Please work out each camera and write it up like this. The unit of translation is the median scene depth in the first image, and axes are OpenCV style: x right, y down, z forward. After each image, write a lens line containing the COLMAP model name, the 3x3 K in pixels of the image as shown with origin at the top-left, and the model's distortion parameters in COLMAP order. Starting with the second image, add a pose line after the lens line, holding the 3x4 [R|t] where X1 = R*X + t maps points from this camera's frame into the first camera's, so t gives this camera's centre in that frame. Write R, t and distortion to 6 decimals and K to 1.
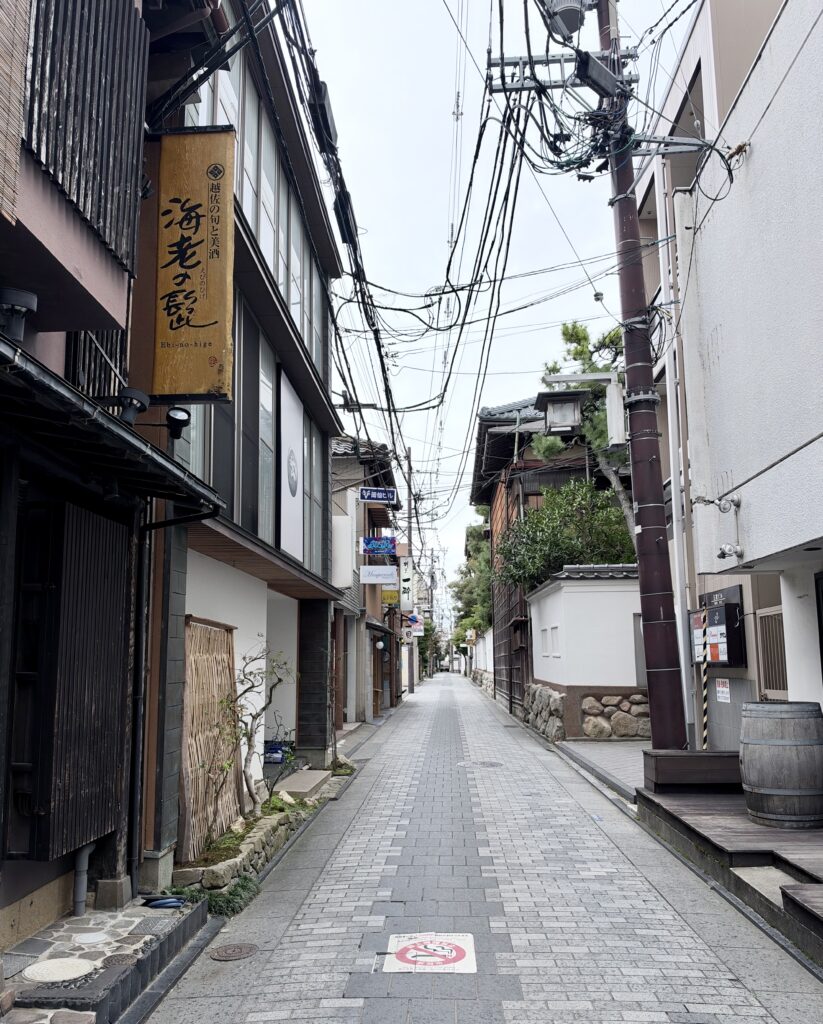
lens RADIAL K [[919.1, 0, 411.5], [0, 919.1, 512.0], [0, 0, 1]] dist [-0.000086, -0.000059]
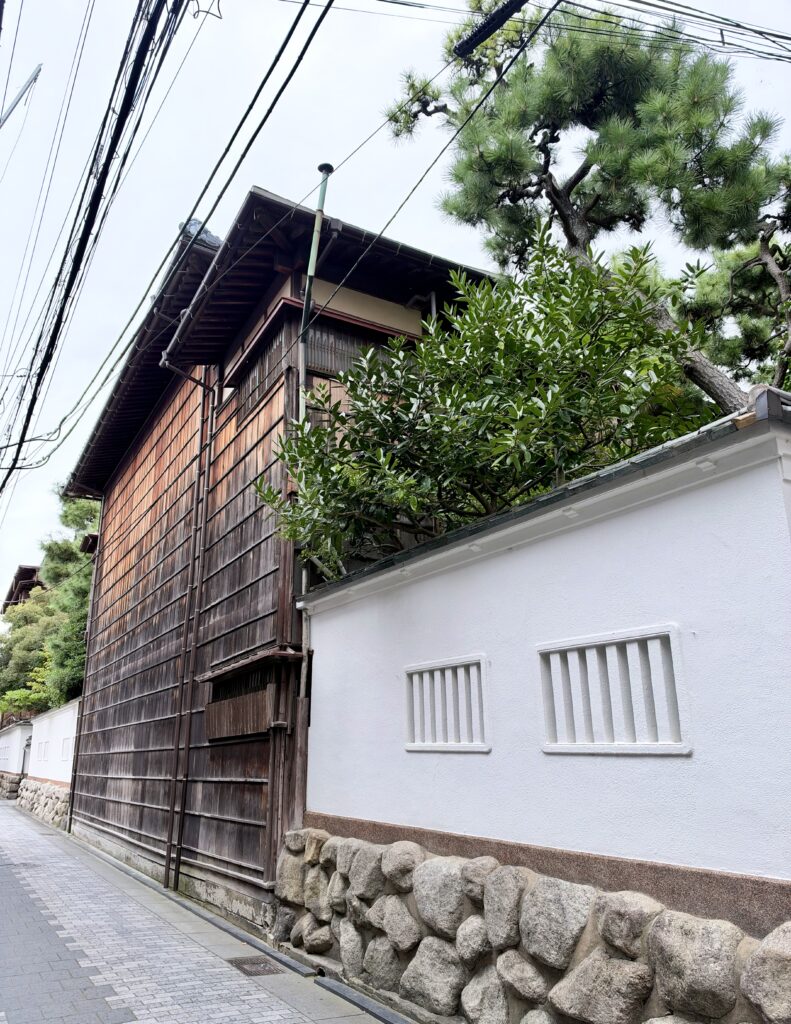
lens RADIAL K [[762.3, 0, 395.5], [0, 762.3, 512.0], [0, 0, 1]] dist [-0.002652, -0.000545]
pose [[0.837560, 0.166057, 0.520497, -0.020057], [-0.084400, 0.980580, -0.177028, 0.109478], [-0.539786, 0.104342, 0.835310, 0.687150]]
